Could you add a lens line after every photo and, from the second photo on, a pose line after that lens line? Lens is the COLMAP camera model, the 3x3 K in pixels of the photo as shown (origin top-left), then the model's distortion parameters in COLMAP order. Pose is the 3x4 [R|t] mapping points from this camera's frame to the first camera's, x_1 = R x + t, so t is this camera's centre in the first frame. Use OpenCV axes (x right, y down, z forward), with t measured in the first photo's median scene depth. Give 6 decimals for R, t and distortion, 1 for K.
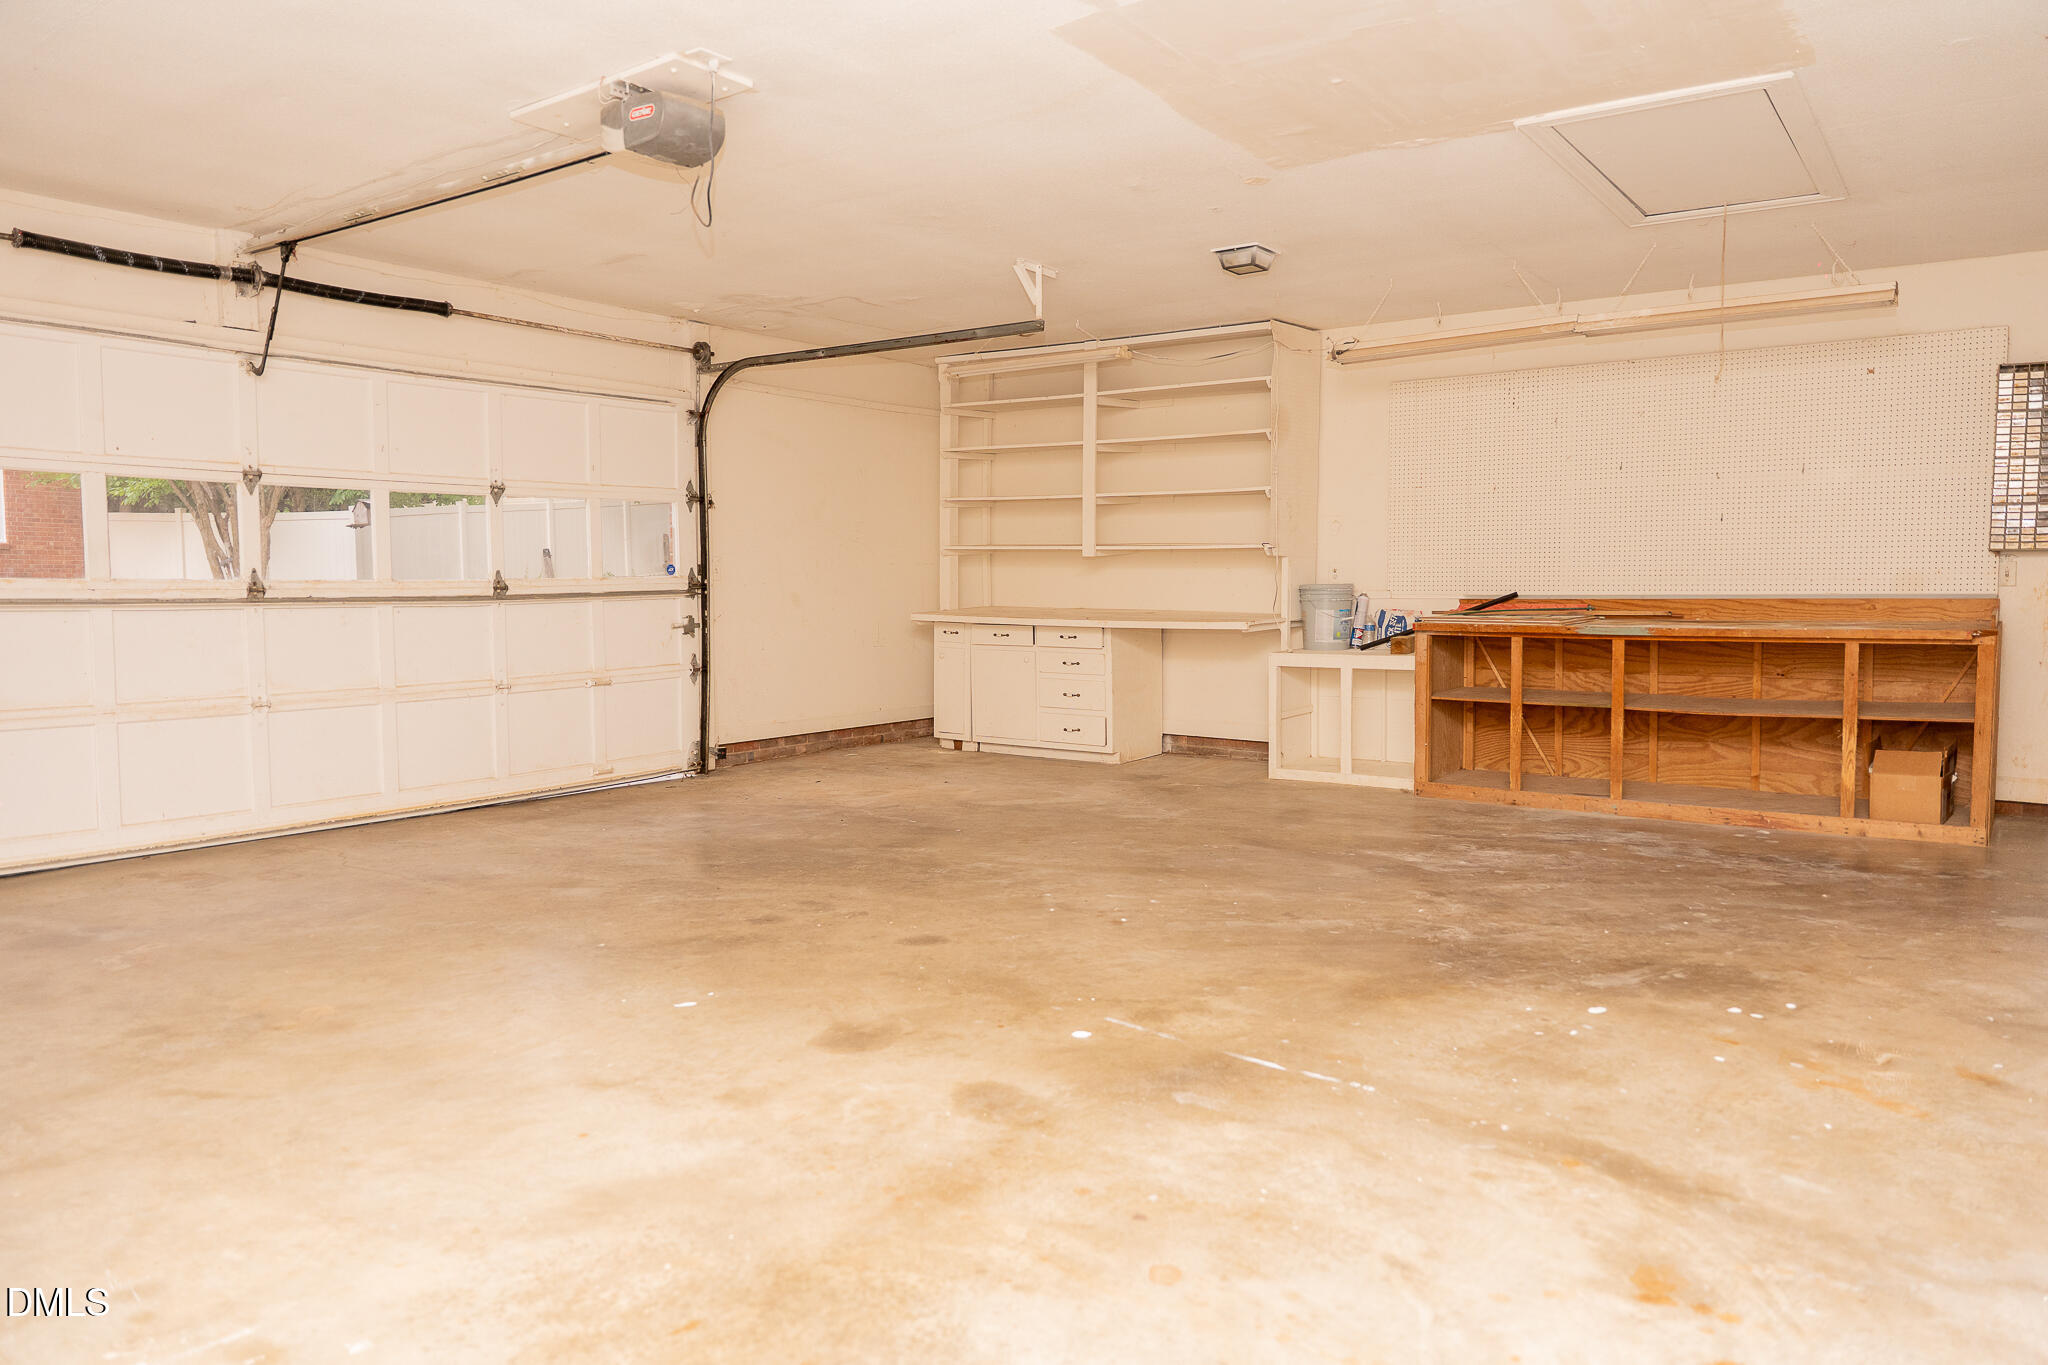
lens RADIAL K [[1368.2, 0, 1033.8], [0, 1368.2, 676.1], [0, 0, 1]] dist [0.004522, -0.023647]
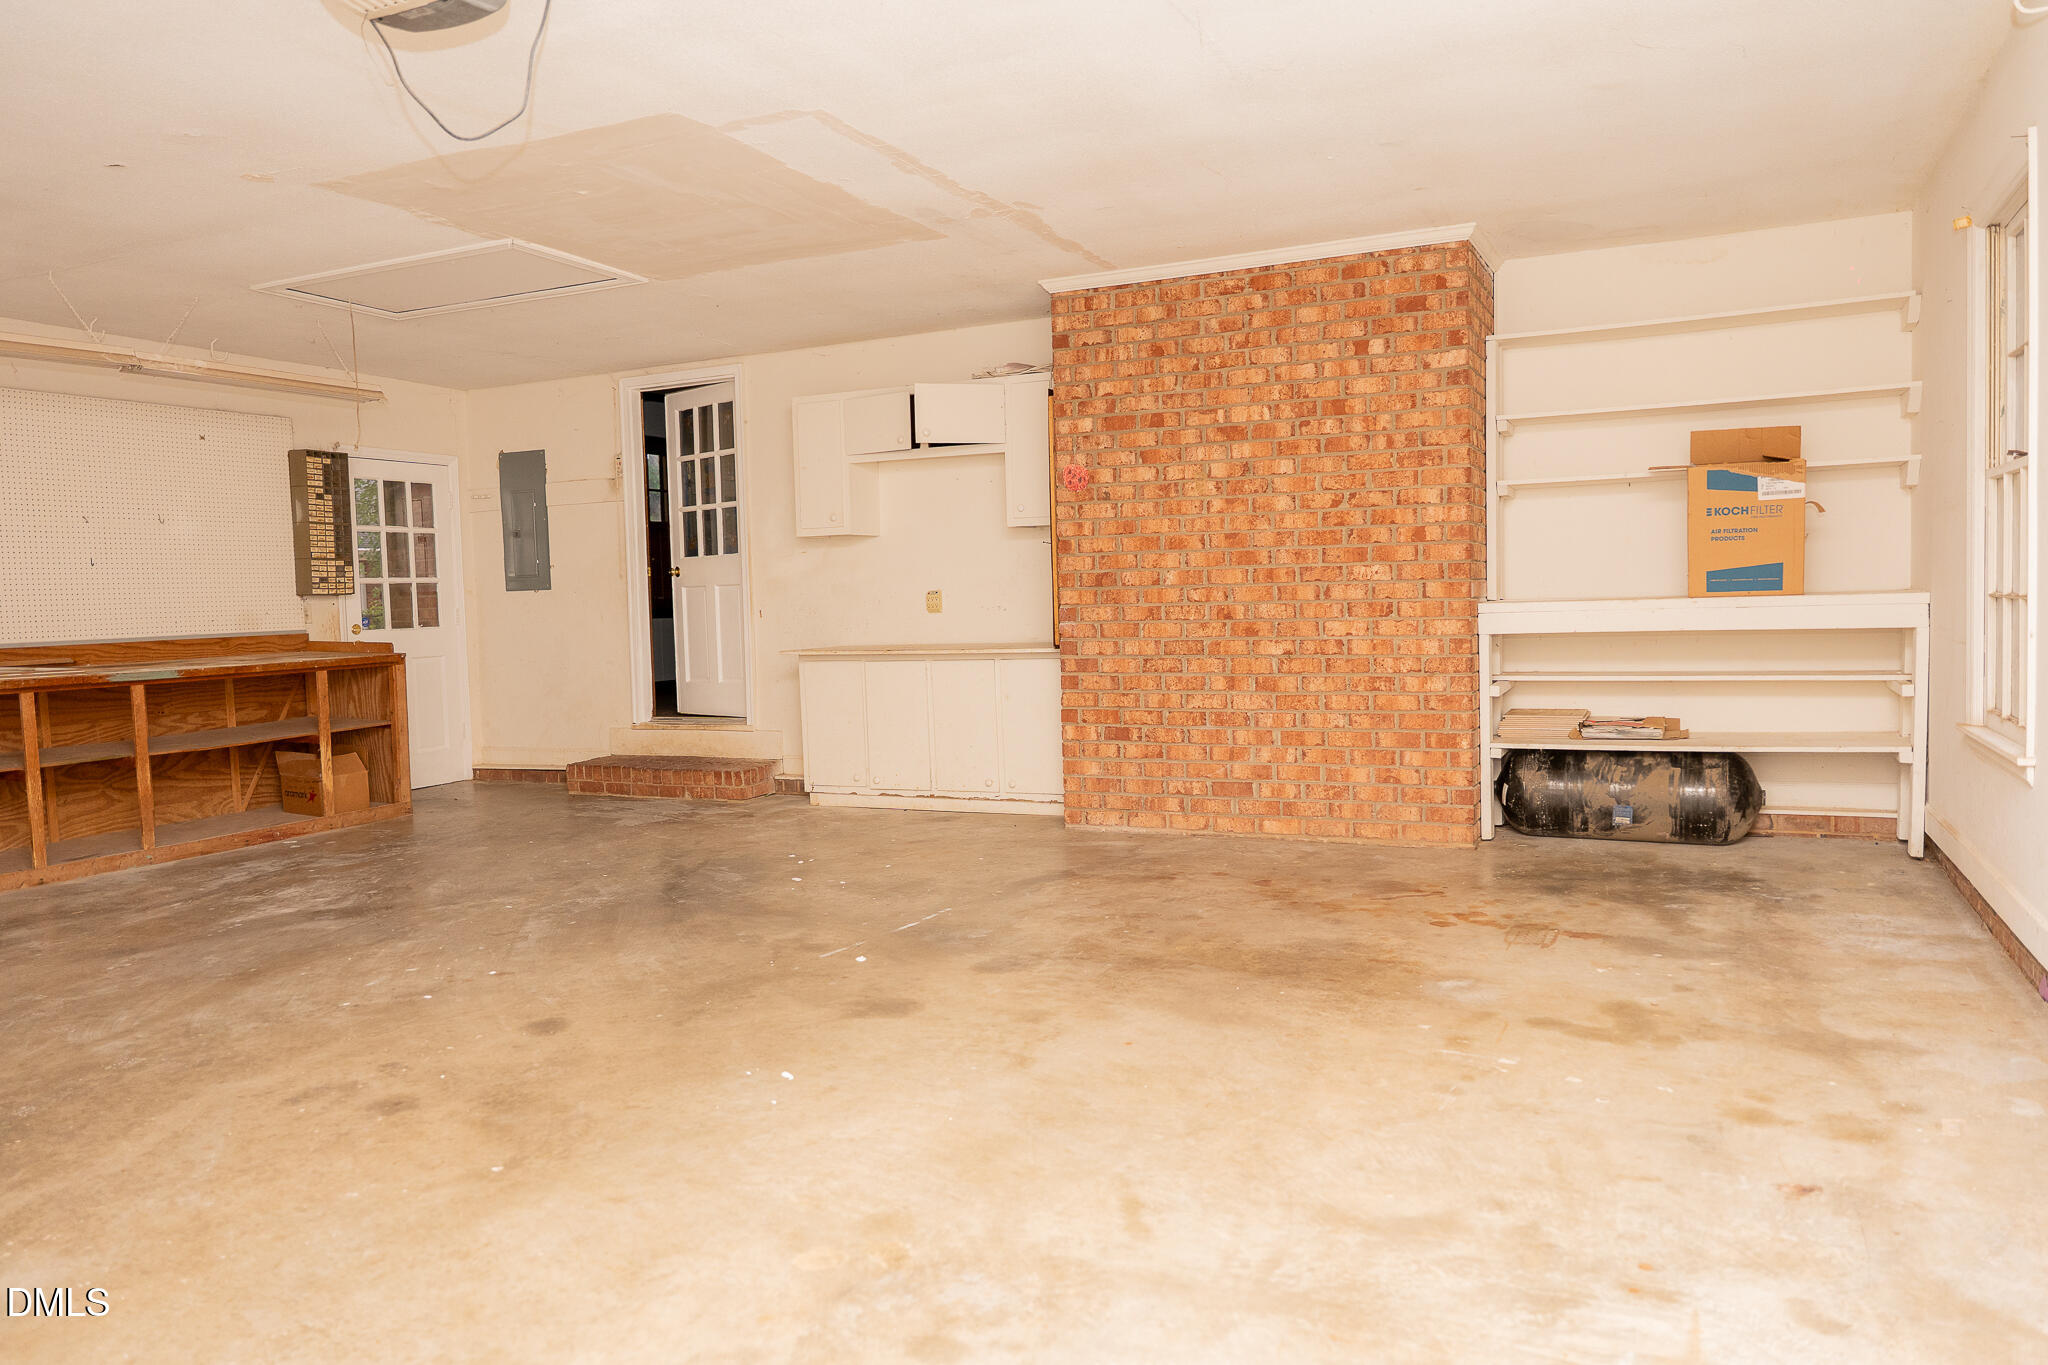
lens RADIAL K [[1413.5, 0, 1025.1], [0, 1413.5, 707.5], [0, 0, 1]] dist [-0.002700, -0.001540]
pose [[-0.188499, -0.073679, 0.979306, -1.188605], [0.096881, 0.990923, 0.093201, -0.076711], [-0.977283, 0.112444, -0.179650, 0.983471]]
